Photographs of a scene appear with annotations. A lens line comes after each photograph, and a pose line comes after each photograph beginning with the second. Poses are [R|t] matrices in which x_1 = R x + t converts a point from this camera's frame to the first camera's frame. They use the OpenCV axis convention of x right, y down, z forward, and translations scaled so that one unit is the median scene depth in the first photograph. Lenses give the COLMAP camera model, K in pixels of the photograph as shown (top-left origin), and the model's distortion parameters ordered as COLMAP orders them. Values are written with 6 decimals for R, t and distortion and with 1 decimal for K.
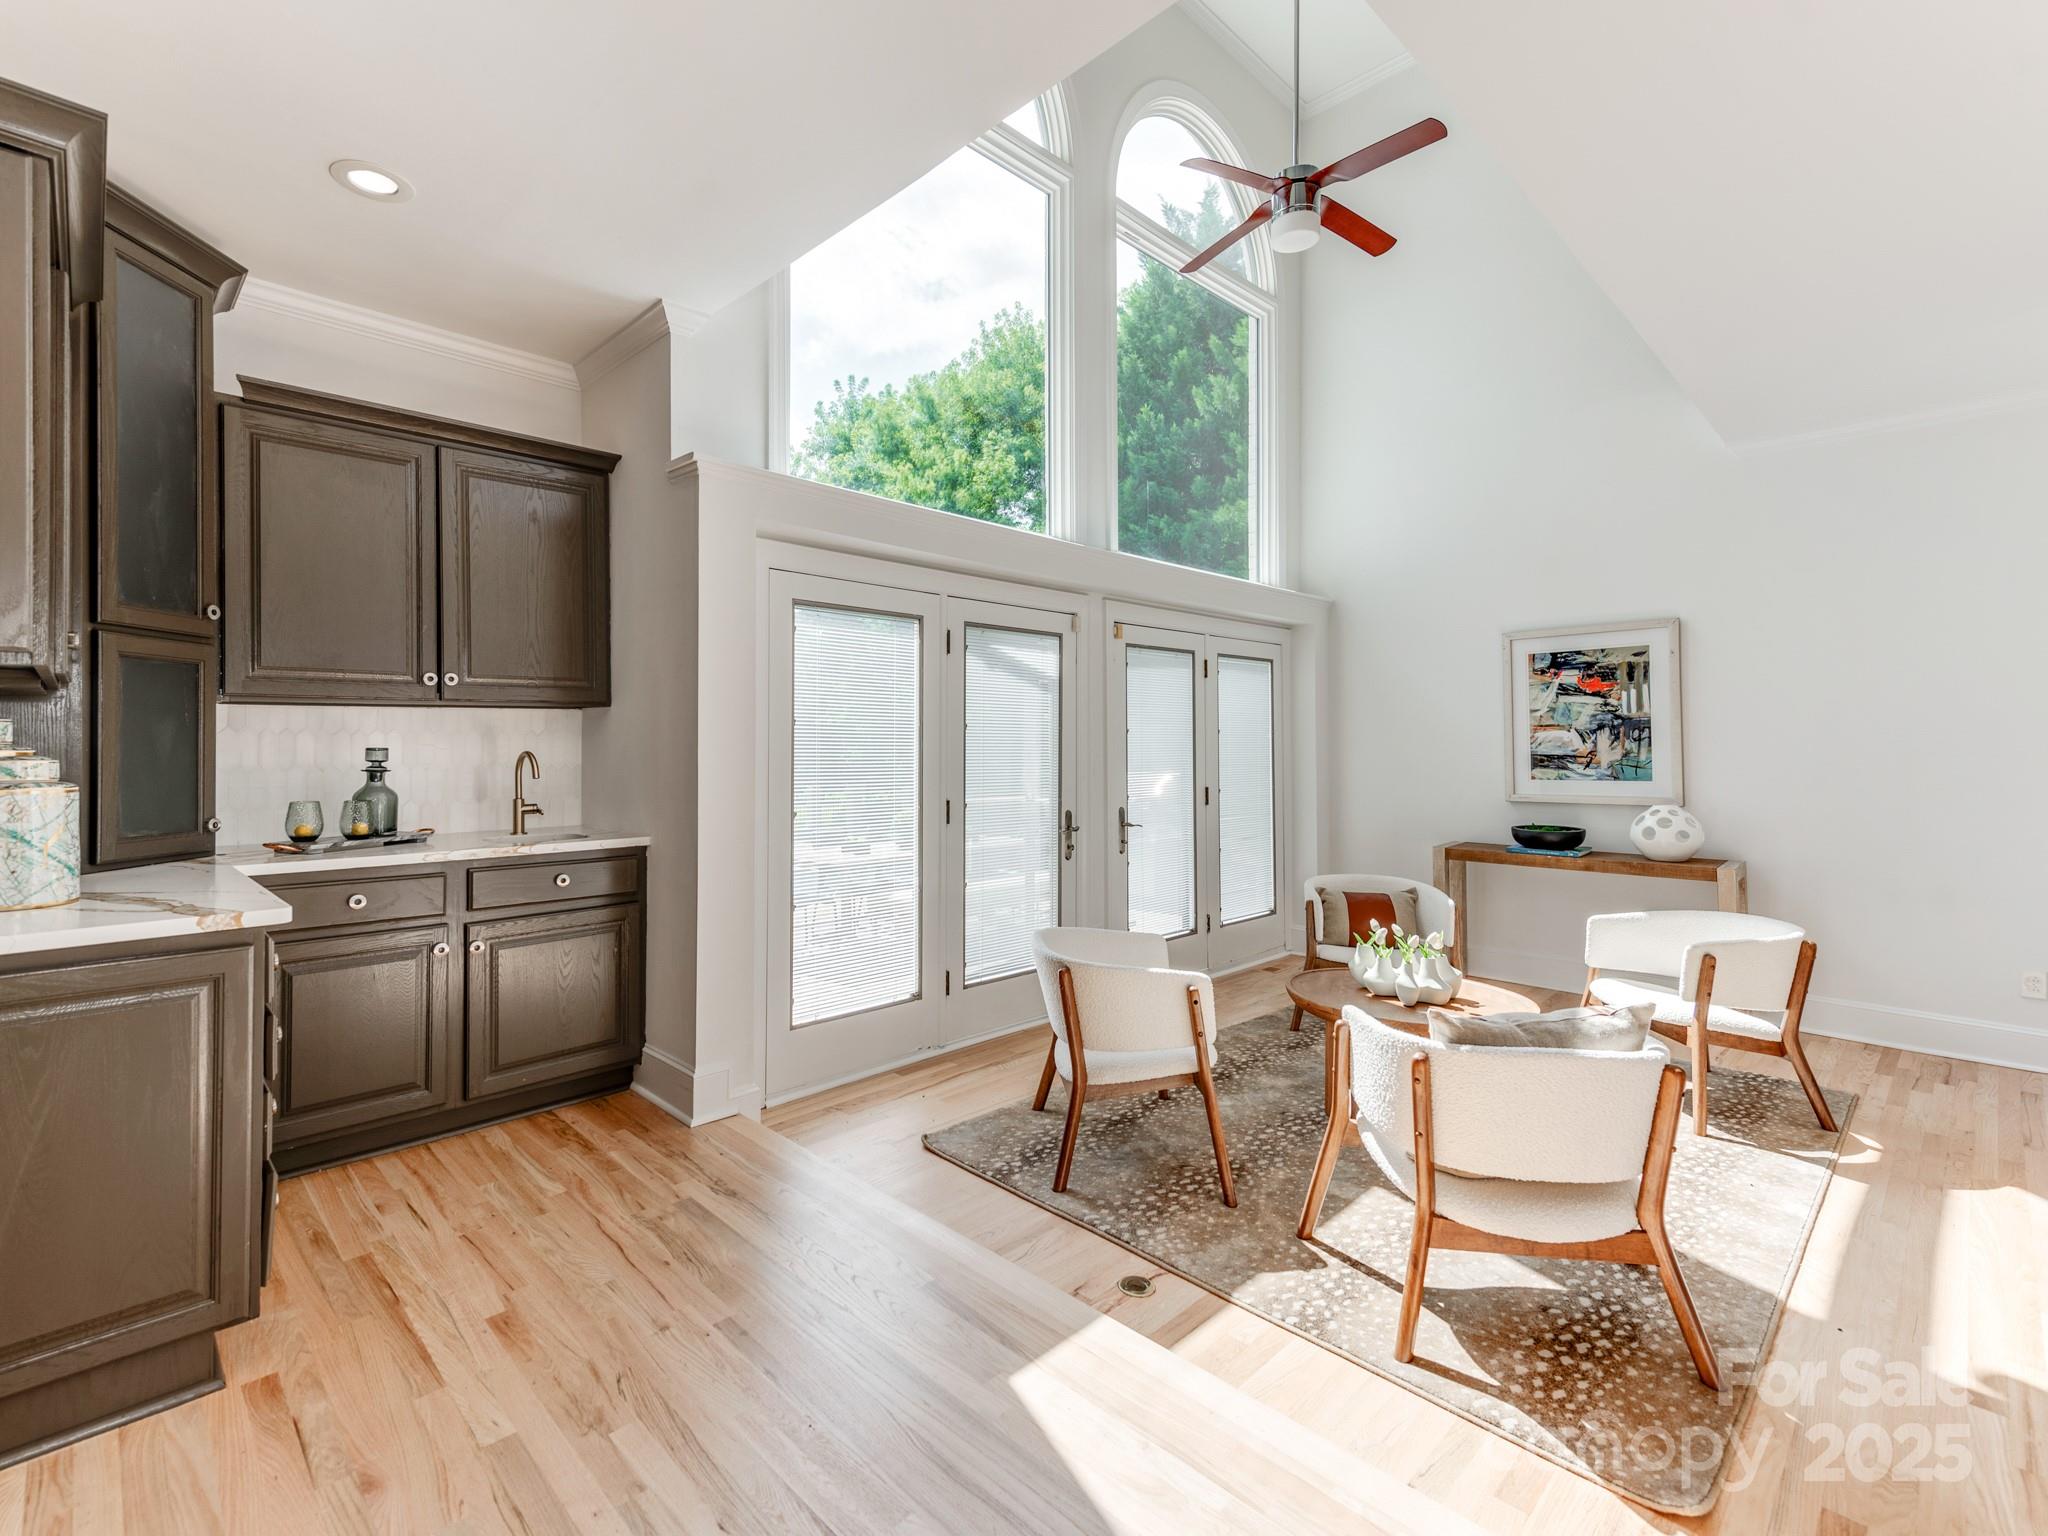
lens RADIAL K [[967.6, 0, 1025.9], [0, 967.6, 729.4], [0, 0, 1]] dist [0.038501, -0.000024]
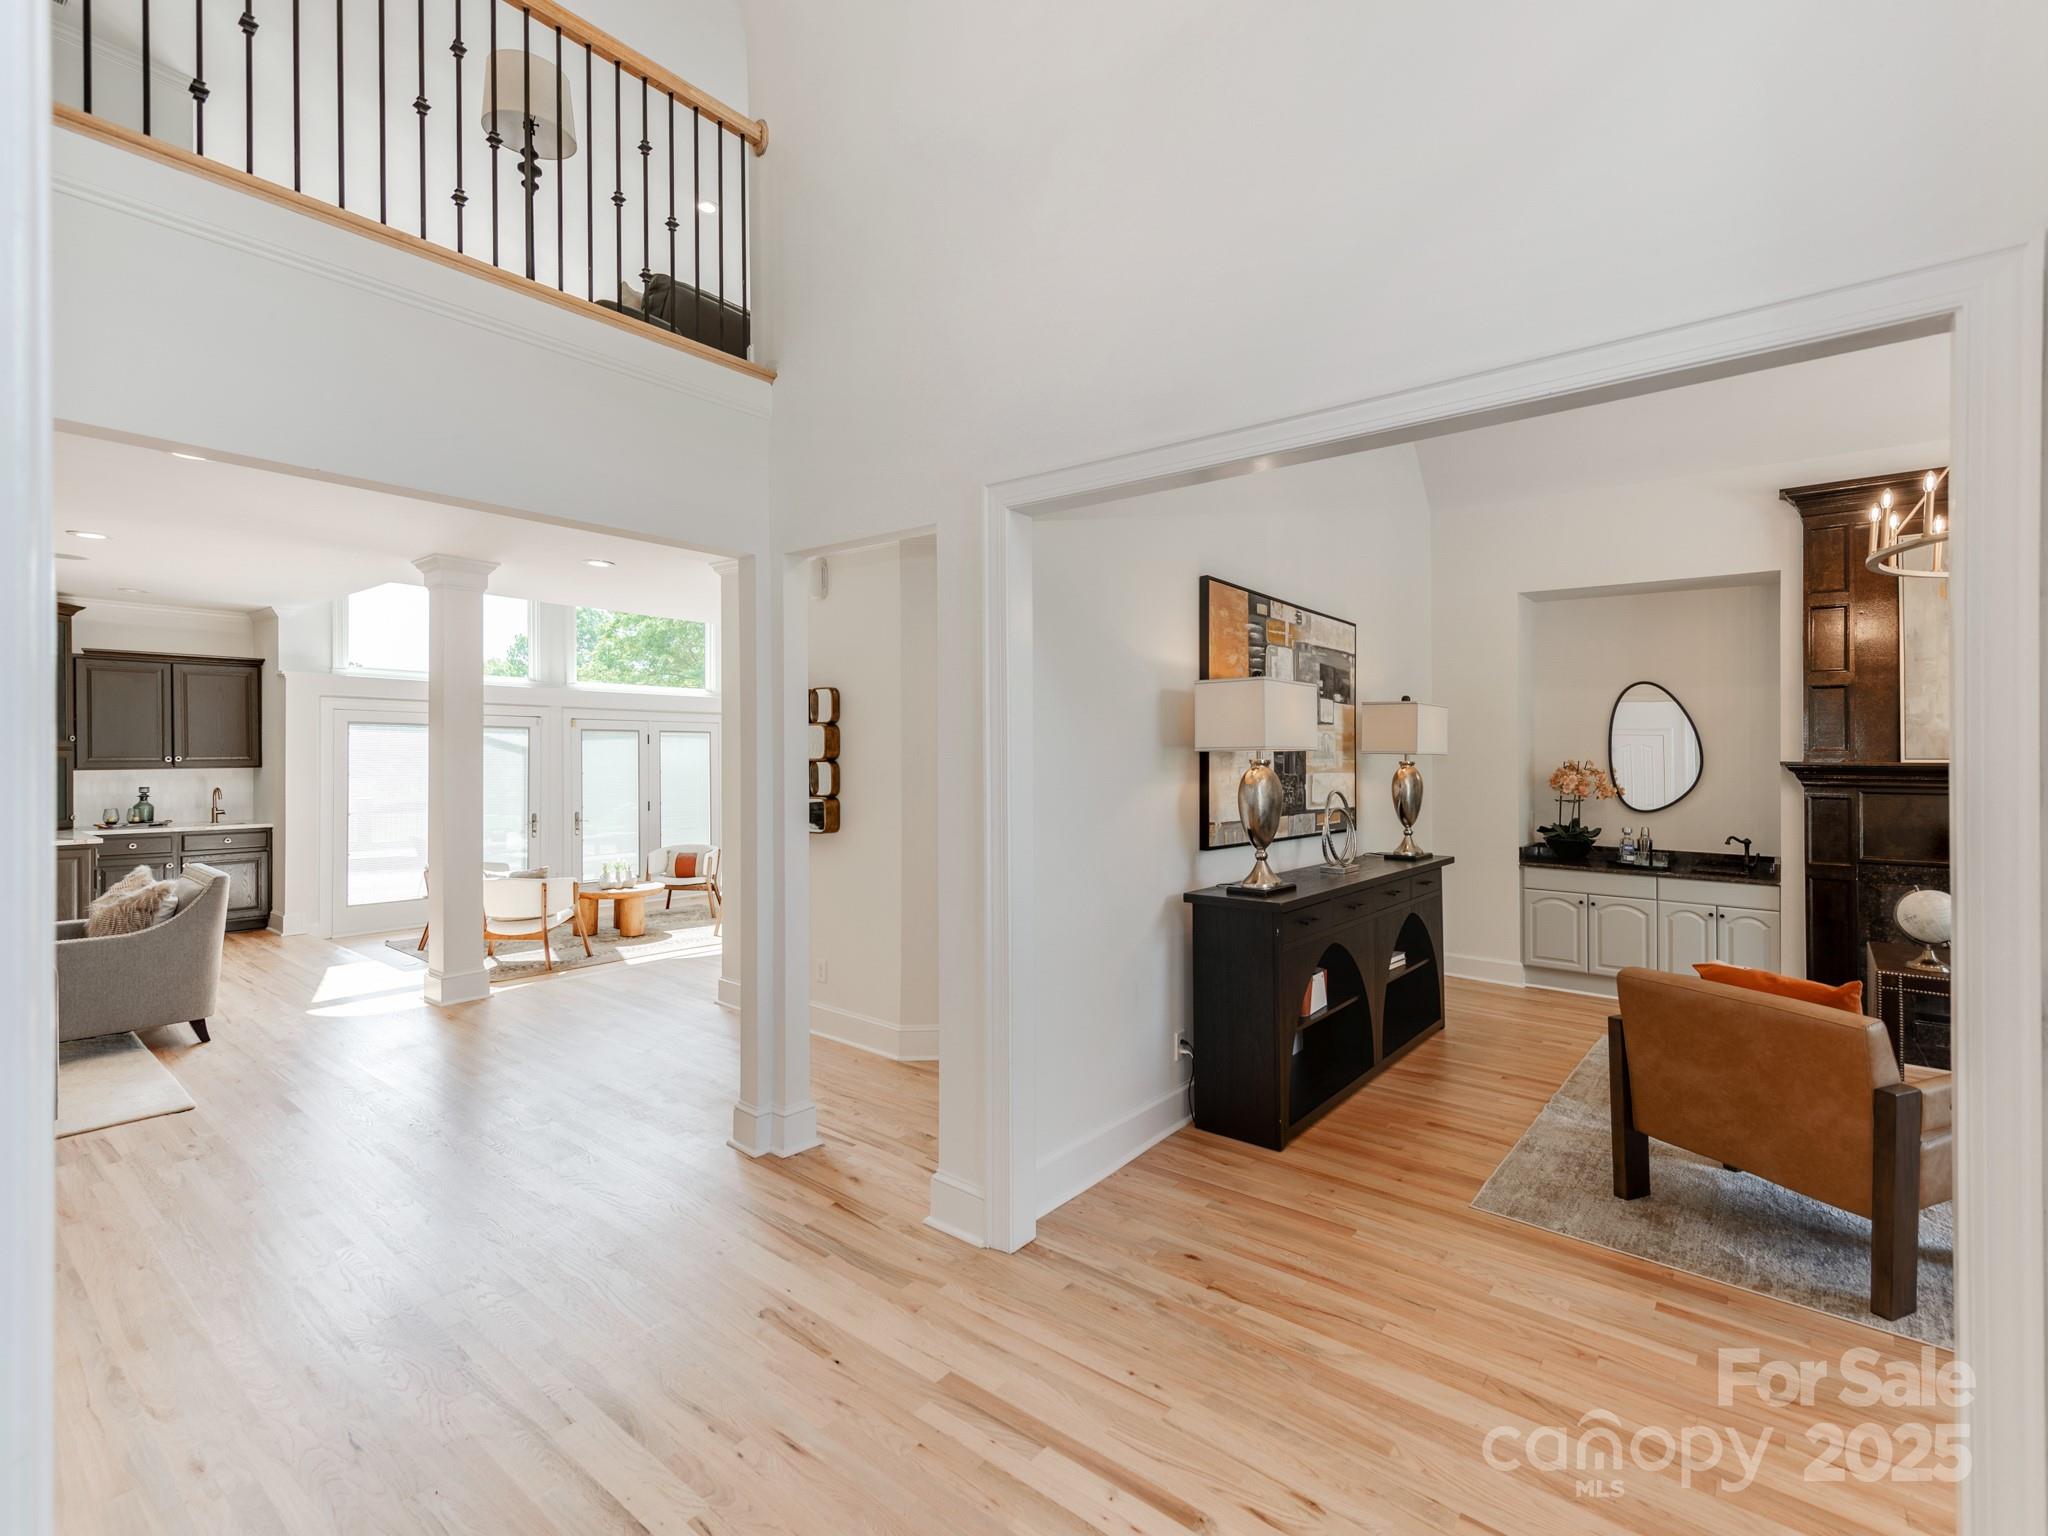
lens RADIAL K [[979.1, 0, 1104.4], [0, 979.1, 760.6], [0, 0, 1]] dist [0.001268, 0.000181]
pose [[0.988954, 0.002598, 0.148199, 1.334097], [-0.005403, 0.999814, 0.018527, -0.104101], [-0.148123, -0.019124, 0.988784, -1.753818]]
